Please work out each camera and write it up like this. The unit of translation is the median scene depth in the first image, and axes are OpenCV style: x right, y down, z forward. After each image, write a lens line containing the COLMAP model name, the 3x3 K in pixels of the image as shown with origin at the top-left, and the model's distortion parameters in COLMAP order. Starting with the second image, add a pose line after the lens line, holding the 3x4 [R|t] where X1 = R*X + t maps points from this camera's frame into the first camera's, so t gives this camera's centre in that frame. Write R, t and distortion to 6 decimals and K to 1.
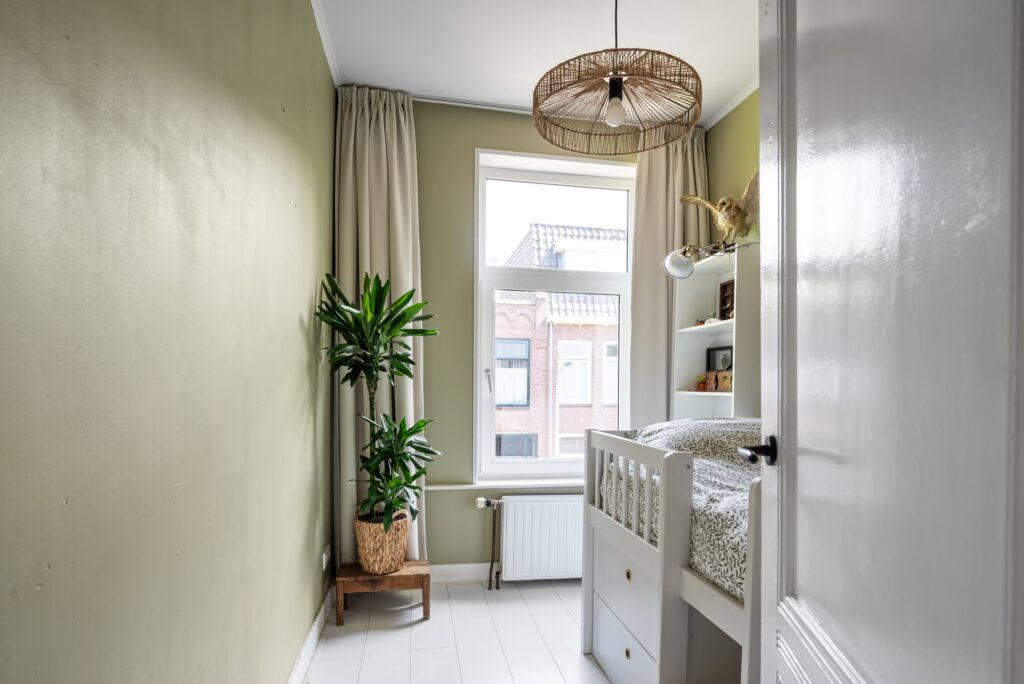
lens RADIAL K [[530.8, 0, 512.7], [0, 530.8, 386.3], [0, 0, 1]] dist [0.000512, -0.000016]
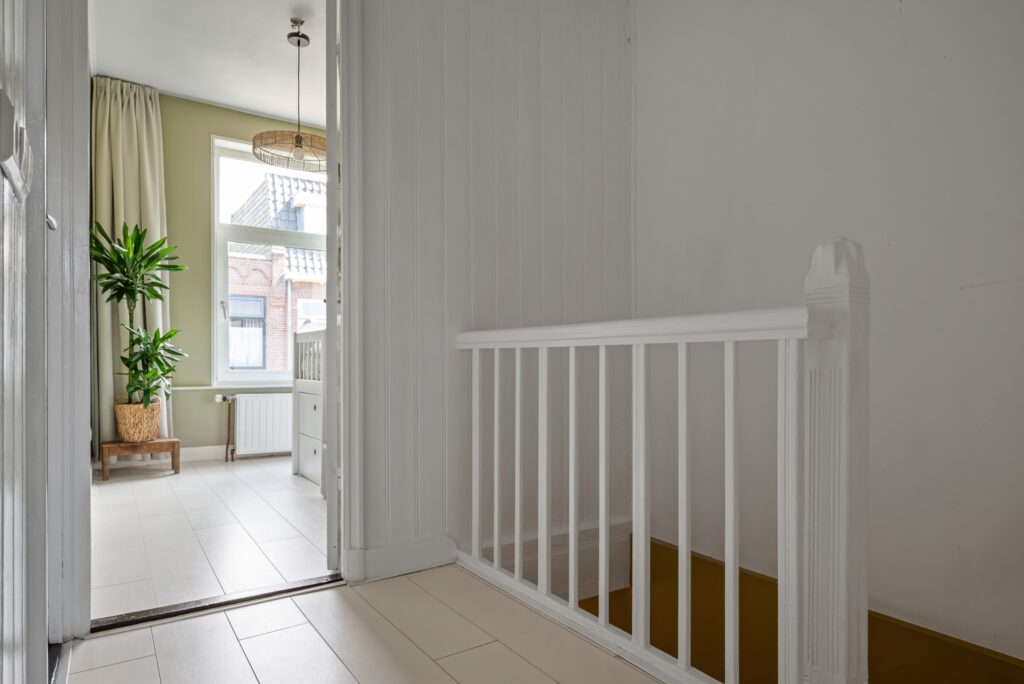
lens RADIAL K [[593.4, 0, 513.0], [0, 593.4, 357.1], [0, 0, 1]] dist [-0.006648, -0.001626]
pose [[0.912104, -0.008858, 0.409862, 0.007513], [0.010293, 0.999946, -0.001295, 0.130568], [-0.409829, 0.005400, 0.912146, -0.717211]]
